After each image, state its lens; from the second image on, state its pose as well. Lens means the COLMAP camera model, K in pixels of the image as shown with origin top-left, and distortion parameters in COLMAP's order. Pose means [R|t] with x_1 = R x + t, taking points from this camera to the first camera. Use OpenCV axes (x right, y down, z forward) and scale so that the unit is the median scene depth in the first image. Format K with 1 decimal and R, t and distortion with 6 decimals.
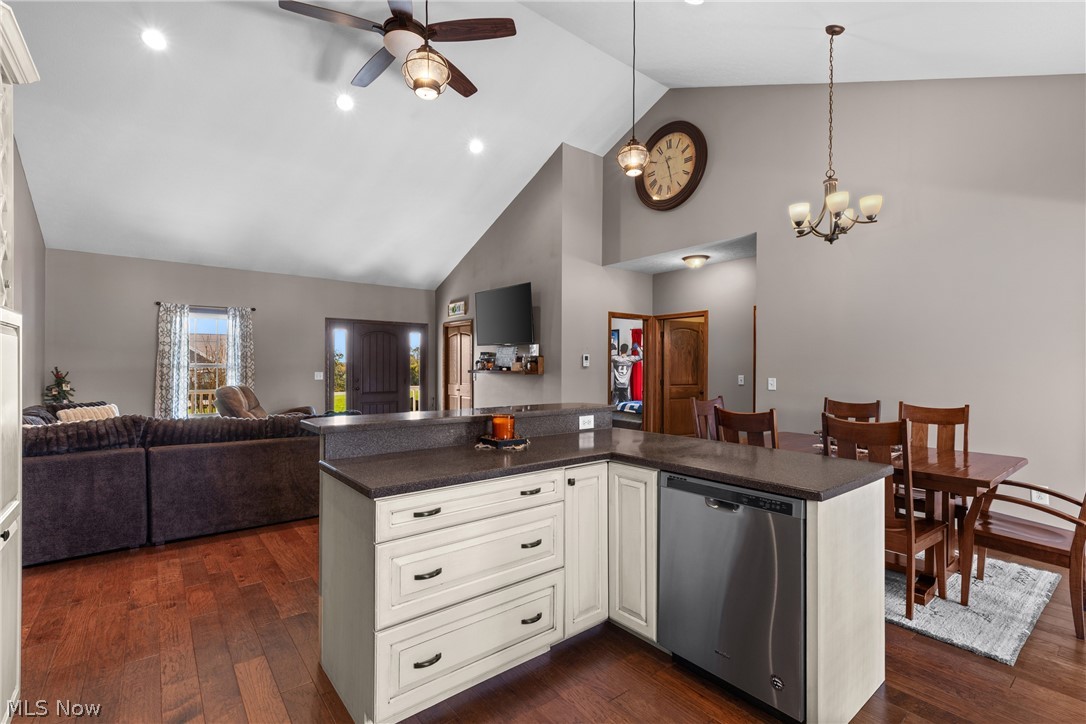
lens RADIAL K [[486.1, 0, 540.5], [0, 486.1, 364.9], [0, 0, 1]] dist [0.003891, 0.000102]
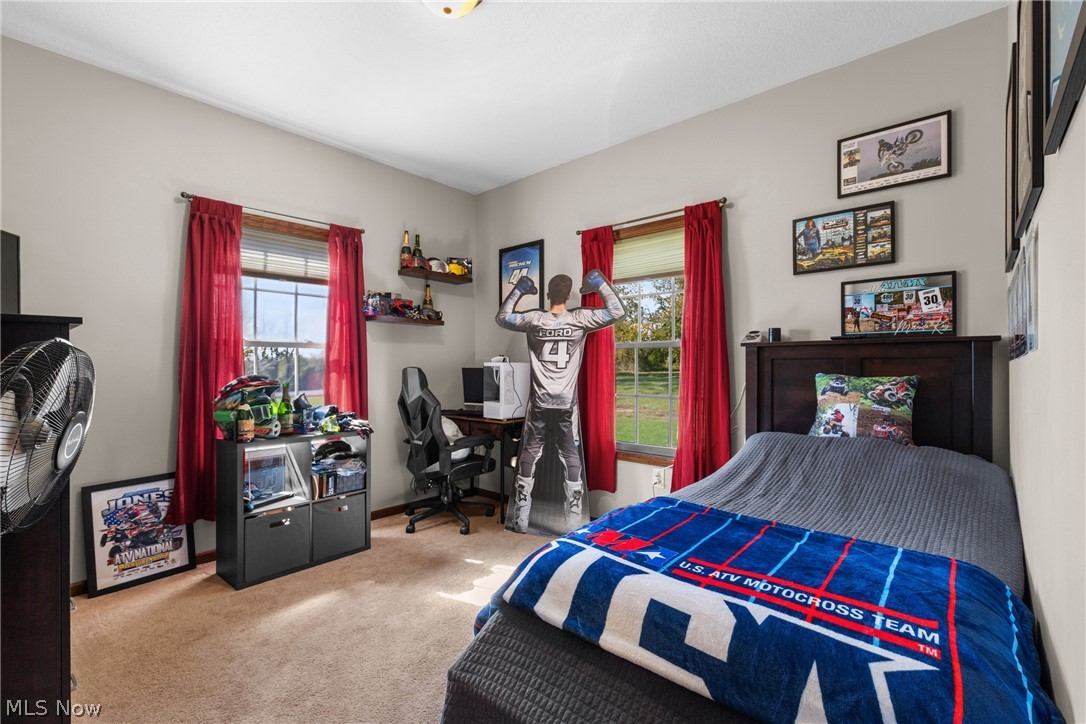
lens RADIAL K [[489.4, 0, 541.1], [0, 489.4, 365.6], [0, 0, 1]] dist [0.007911, 0.000283]
pose [[0.985794, -0.005318, 0.167875, 0.105412], [0.004361, 0.999972, 0.006065, 0.015949], [-0.167903, -0.005247, 0.985790, 0.682596]]
